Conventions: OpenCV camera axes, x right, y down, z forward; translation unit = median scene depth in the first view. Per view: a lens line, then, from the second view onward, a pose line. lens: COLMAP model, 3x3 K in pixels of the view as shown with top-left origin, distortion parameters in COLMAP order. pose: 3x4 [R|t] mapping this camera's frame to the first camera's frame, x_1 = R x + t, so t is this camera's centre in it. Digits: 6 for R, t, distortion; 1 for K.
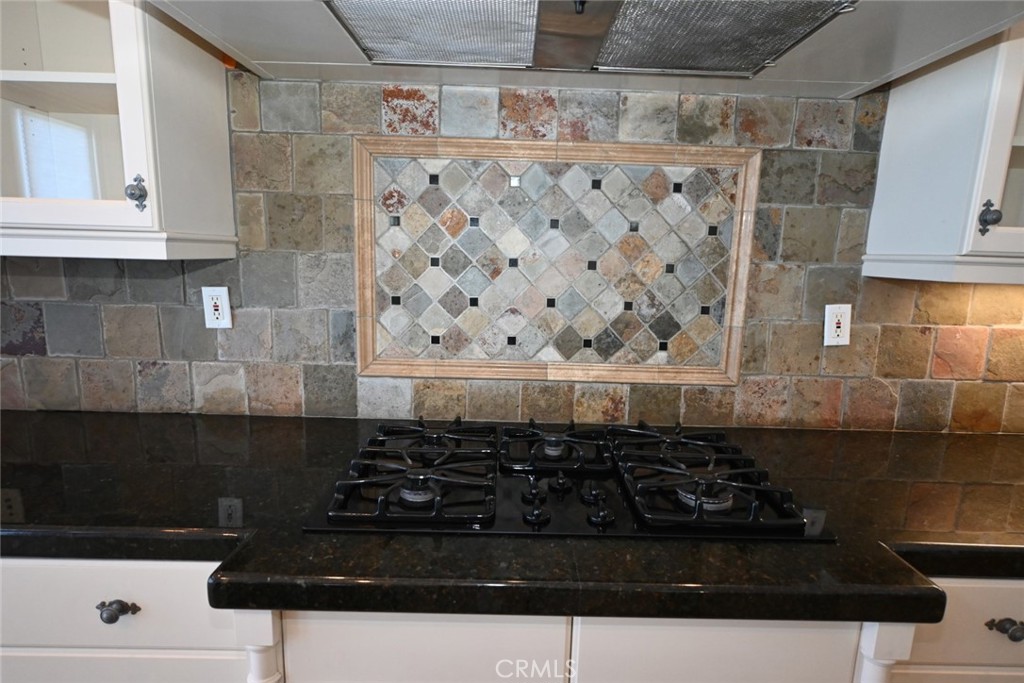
lens RADIAL K [[547.7, 0, 510.0], [0, 547.7, 345.7], [0, 0, 1]] dist [-0.004522, -0.000394]
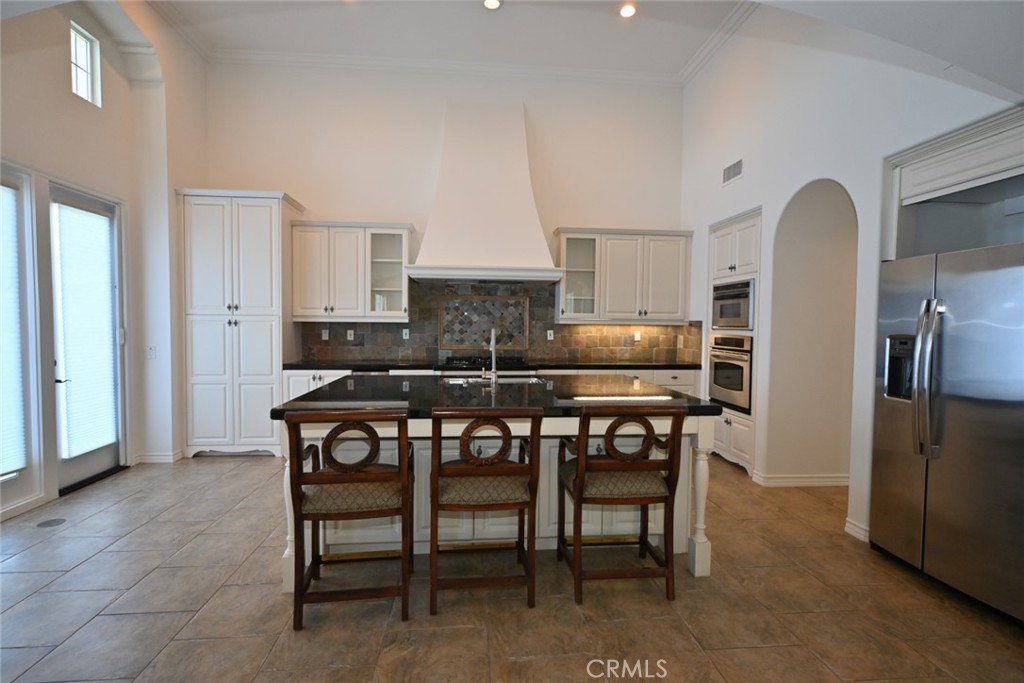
lens RADIAL K [[505.2, 0, 515.2], [0, 505.2, 342.9], [0, 0, 1]] dist [-0.000067, 0.001905]
pose [[0.996178, -0.023016, 0.084263, -0.018208], [0.034178, 0.990457, -0.133518, 0.556746], [-0.080386, 0.135888, 0.987458, -2.964979]]
